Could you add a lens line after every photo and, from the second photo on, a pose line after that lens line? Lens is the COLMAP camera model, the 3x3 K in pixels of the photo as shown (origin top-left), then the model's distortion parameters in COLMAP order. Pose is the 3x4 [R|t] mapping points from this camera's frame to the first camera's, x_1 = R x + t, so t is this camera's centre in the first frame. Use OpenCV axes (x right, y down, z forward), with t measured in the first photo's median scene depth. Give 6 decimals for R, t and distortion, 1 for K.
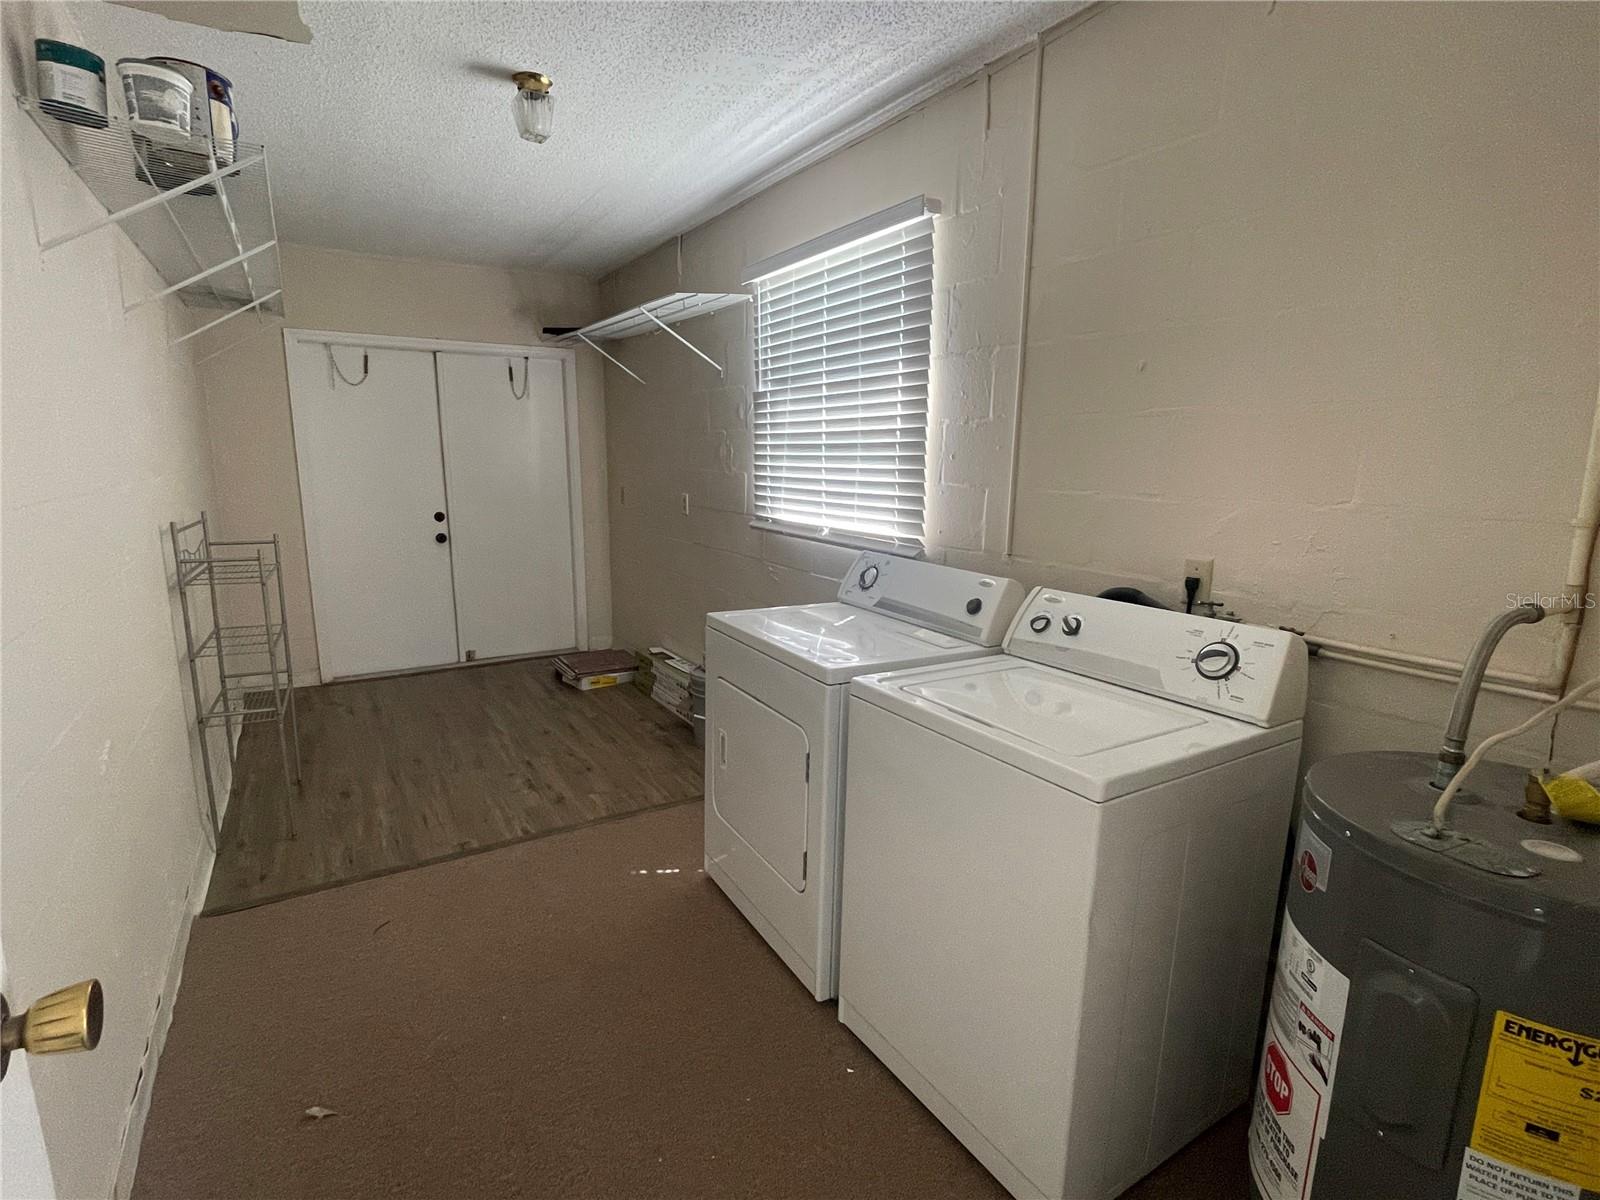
lens RADIAL K [[788.3, 0, 794.7], [0, 788.3, 612.2], [0, 0, 1]] dist [0.000061, 0.000039]
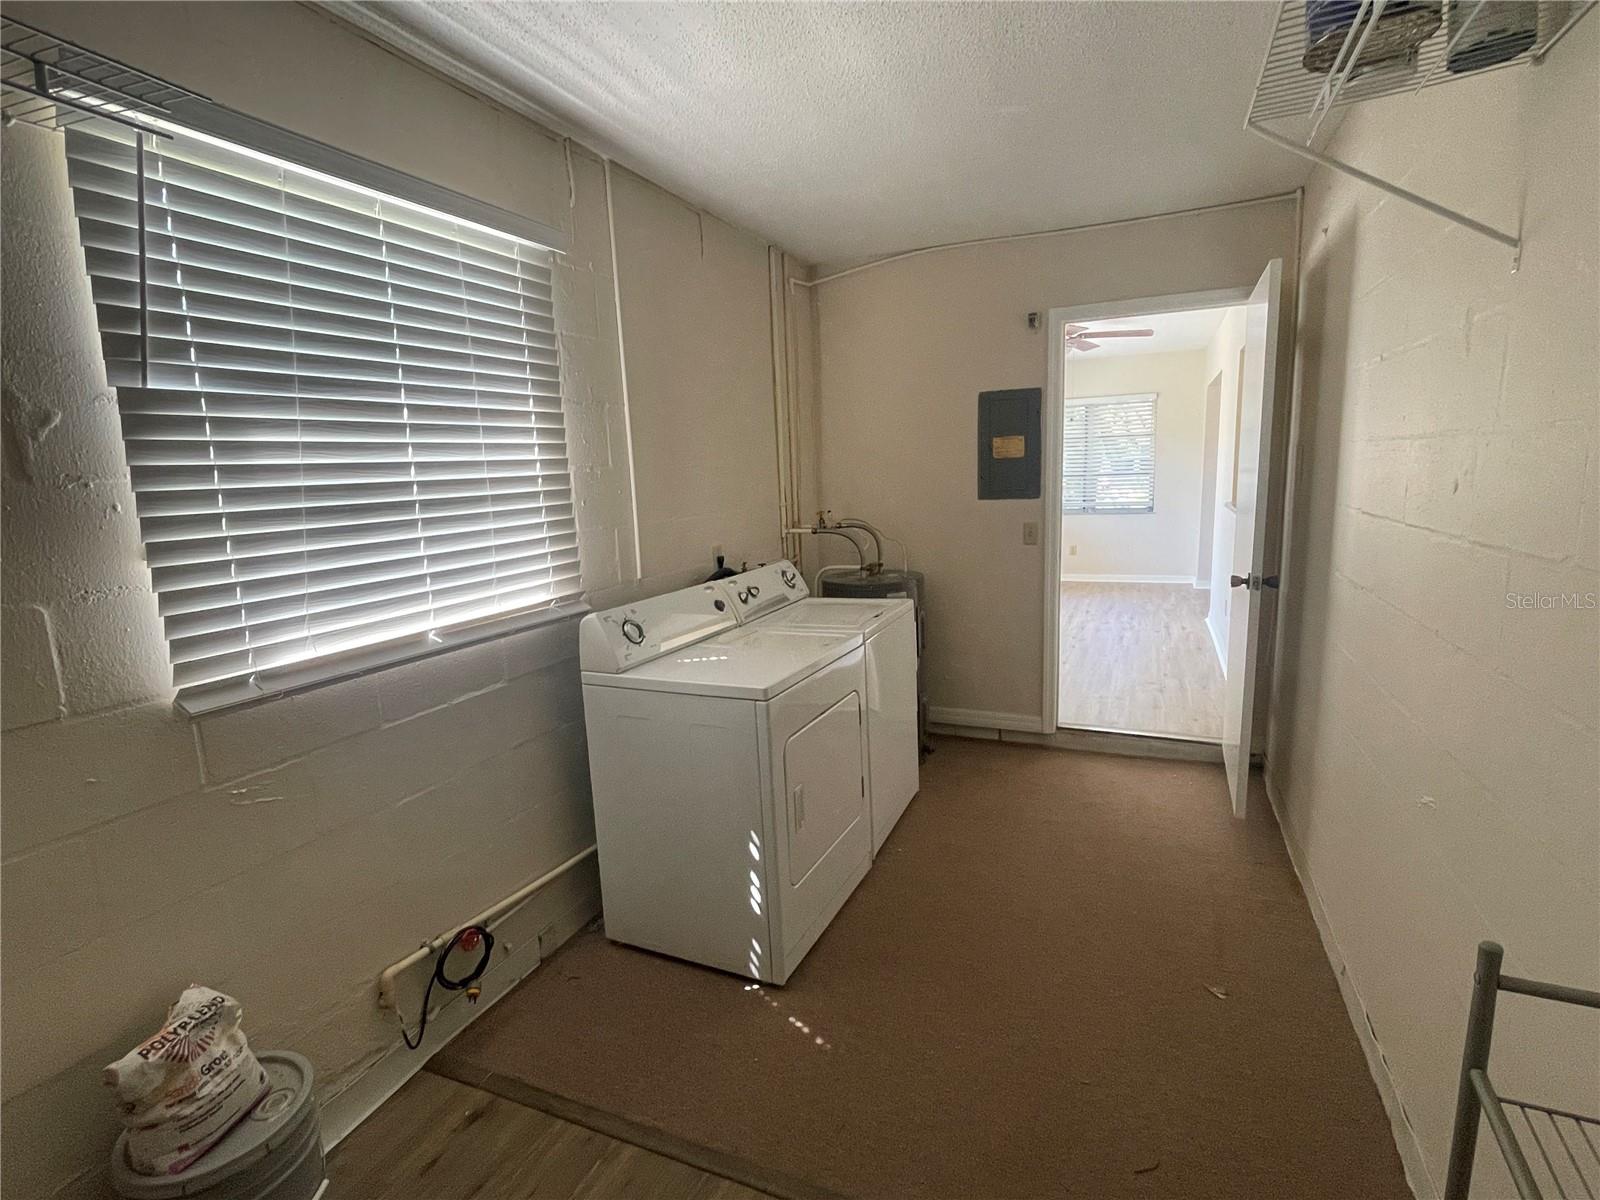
lens RADIAL K [[788.3, 0, 794.7], [0, 788.3, 612.2], [0, 0, 1]] dist [0.000061, 0.000039]
pose [[-0.568077, -0.132840, 0.812183, -0.729247], [0.200577, 0.934779, 0.293184, -0.284663], [-0.798159, 0.329456, -0.504382, 1.238282]]
